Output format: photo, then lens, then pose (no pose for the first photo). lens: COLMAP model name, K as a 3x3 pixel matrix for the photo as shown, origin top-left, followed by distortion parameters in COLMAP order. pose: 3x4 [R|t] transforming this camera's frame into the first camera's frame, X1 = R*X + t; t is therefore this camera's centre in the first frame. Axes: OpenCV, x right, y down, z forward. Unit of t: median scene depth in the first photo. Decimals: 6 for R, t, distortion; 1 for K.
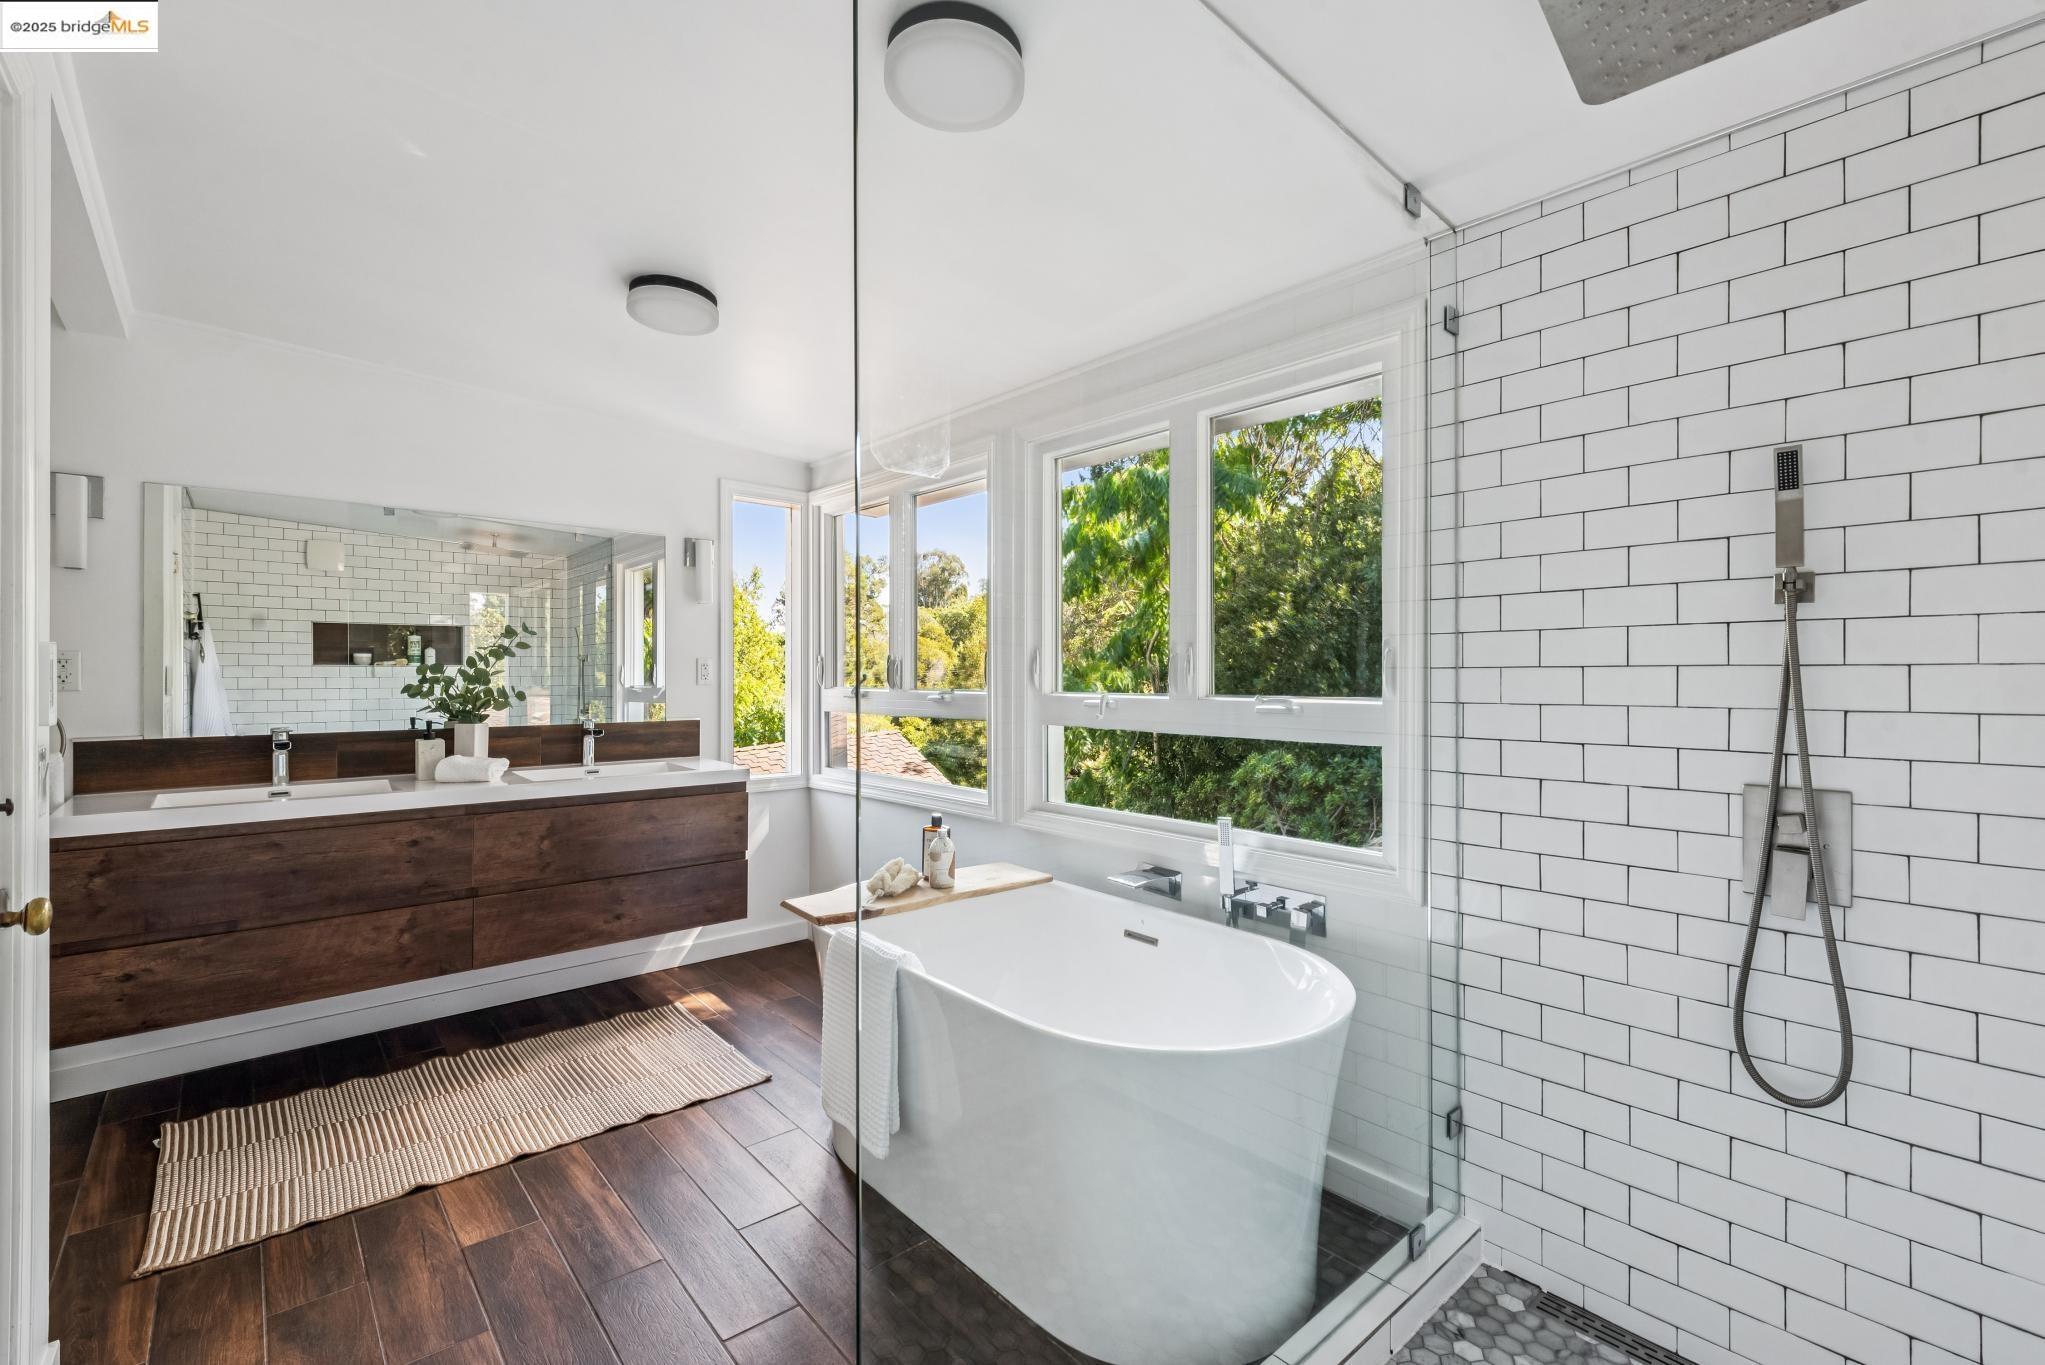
lens RADIAL K [[890.5, 0, 1029.4], [0, 890.5, 673.5], [0, 0, 1]] dist [0.008625, -0.000738]
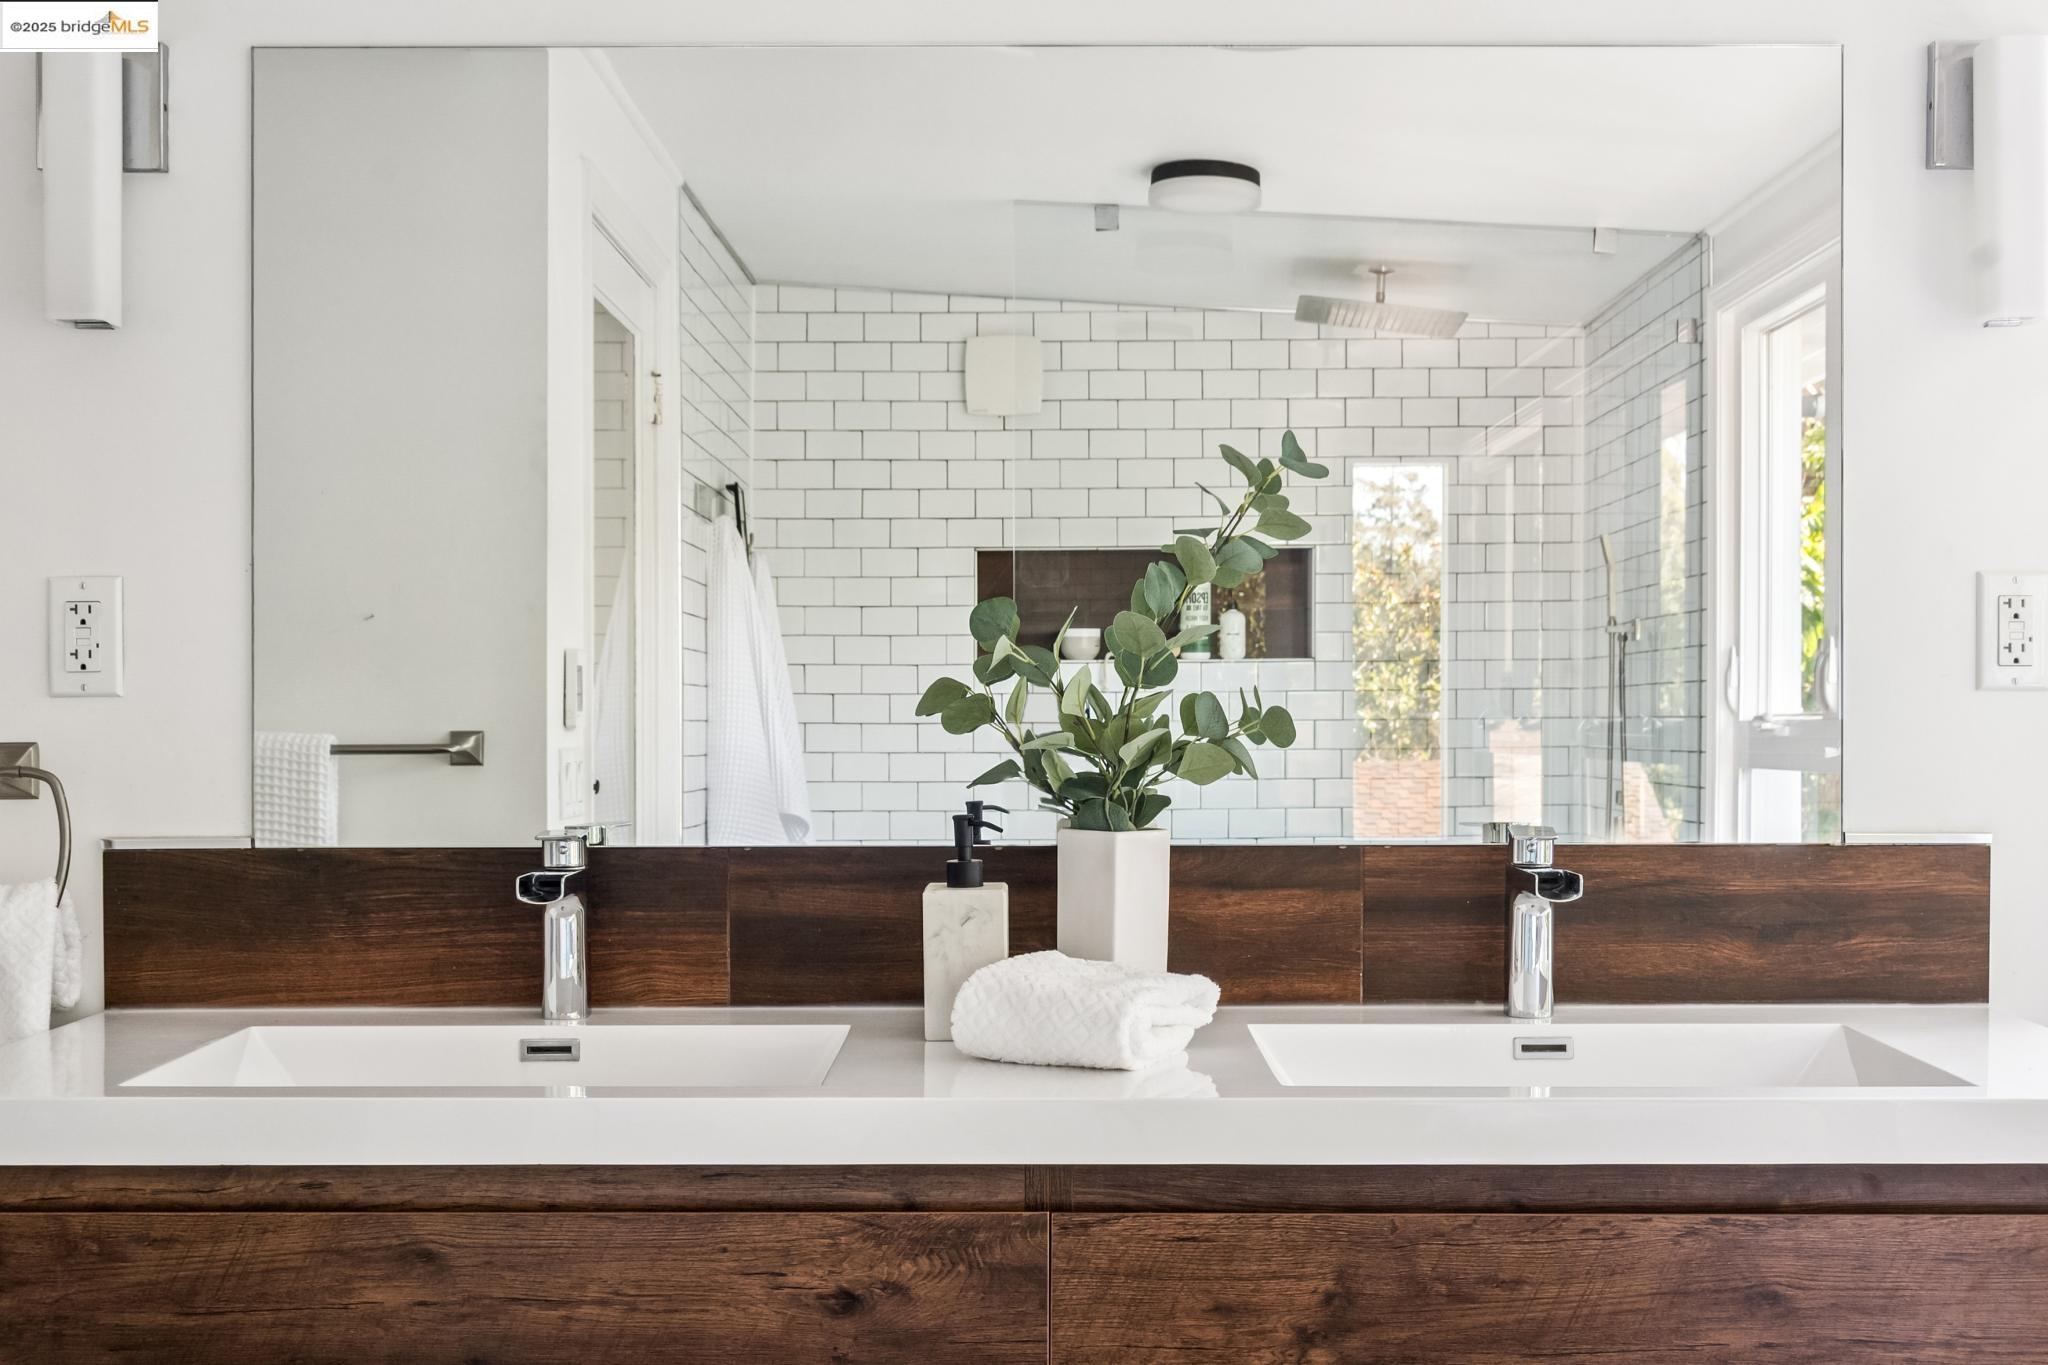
lens RADIAL K [[2368.2, 0, 1024.0], [0, 2368.2, 682.5], [0, 0, 1]] dist [0.022133, -0.009485]
pose [[0.735633, -0.010831, -0.677294, -0.169628], [0.003385, 0.999918, -0.012314, 0.020900], [0.677372, 0.006766, 0.735610, 0.464169]]
